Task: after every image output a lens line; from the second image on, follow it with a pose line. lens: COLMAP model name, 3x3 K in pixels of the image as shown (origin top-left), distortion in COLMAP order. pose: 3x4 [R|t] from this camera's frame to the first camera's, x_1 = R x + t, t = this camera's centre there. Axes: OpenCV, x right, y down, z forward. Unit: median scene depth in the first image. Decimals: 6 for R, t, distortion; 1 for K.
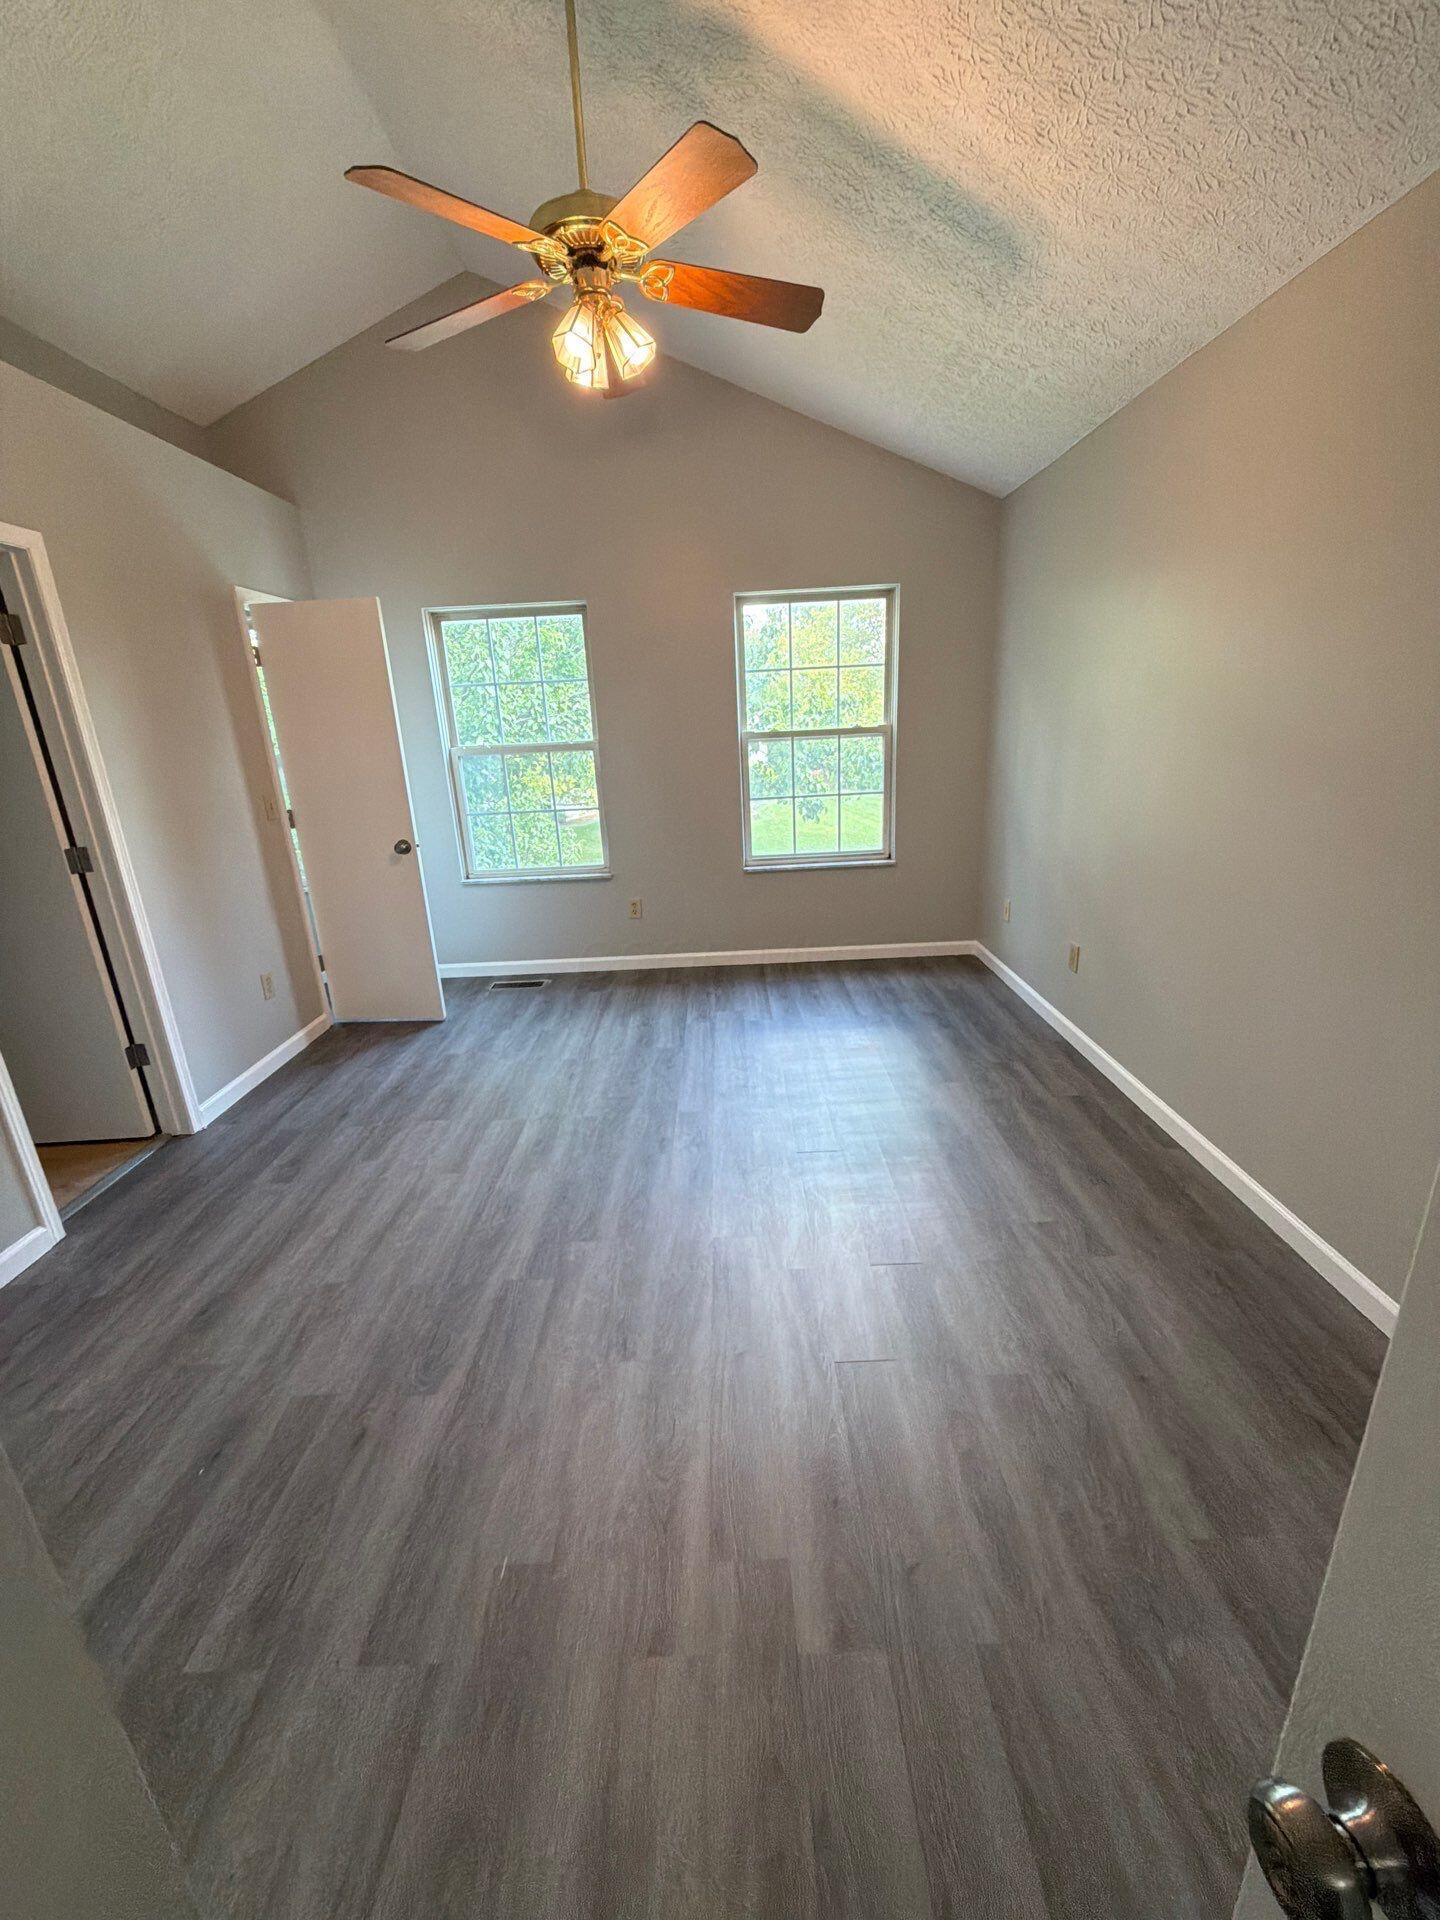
lens RADIAL K [[768.1, 0, 722.0], [0, 768.1, 963.2], [0, 0, 1]] dist [-0.000131, -0.000498]
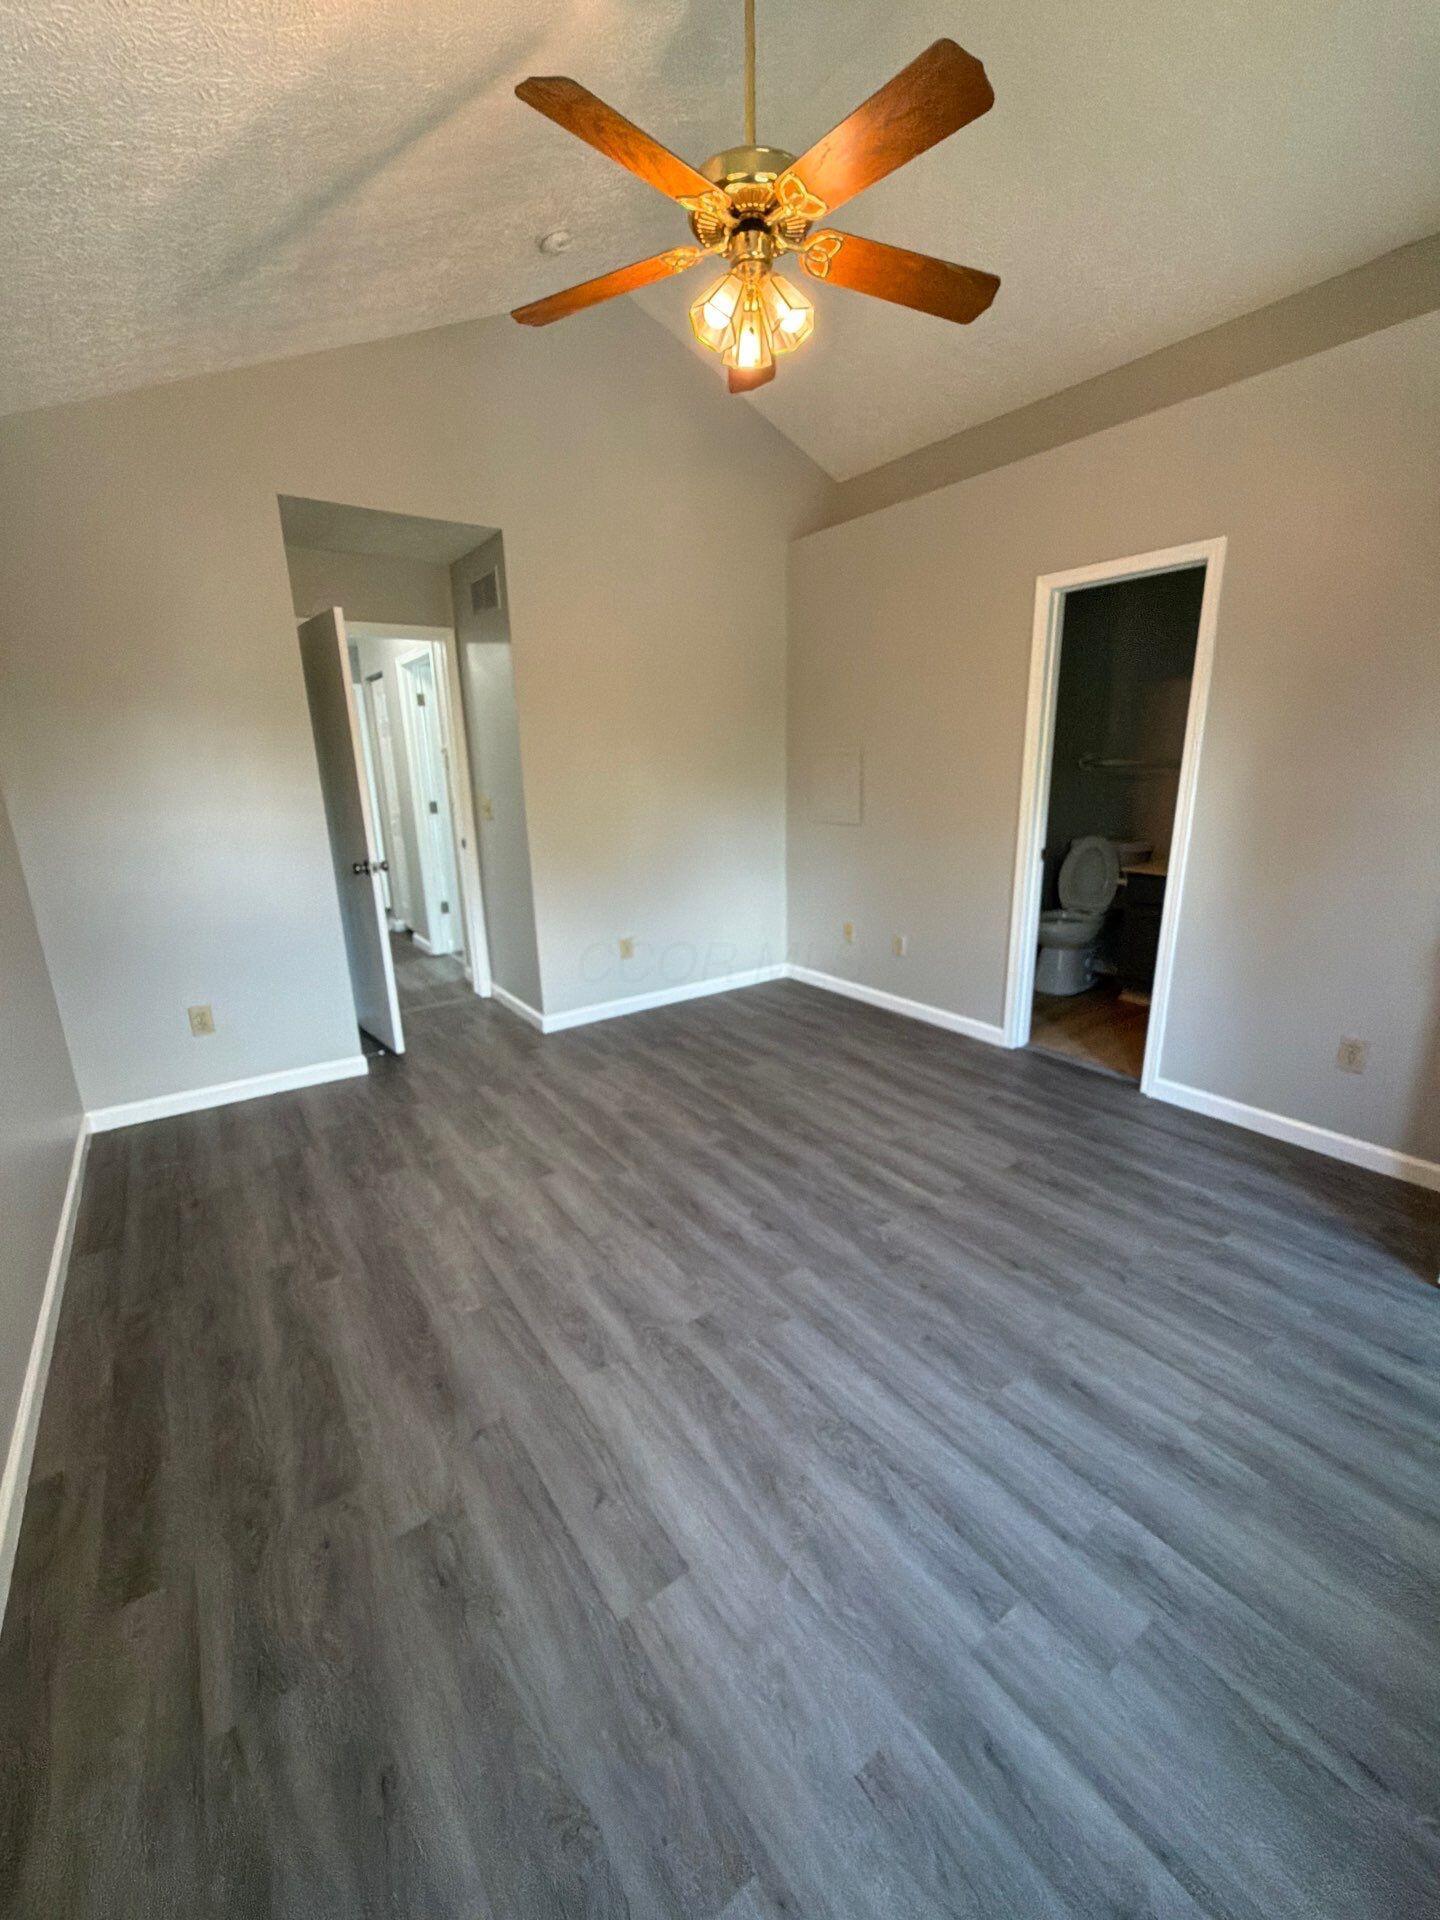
lens RADIAL K [[768.1, 0, 723.3], [0, 768.1, 953.9], [0, 0, 1]] dist [-0.000131, -0.000498]
pose [[-0.815514, 0.207358, -0.540315, 0.337443], [-0.117514, 0.854830, 0.505427, -0.421103], [0.566681, 0.475678, -0.672758, 1.300727]]
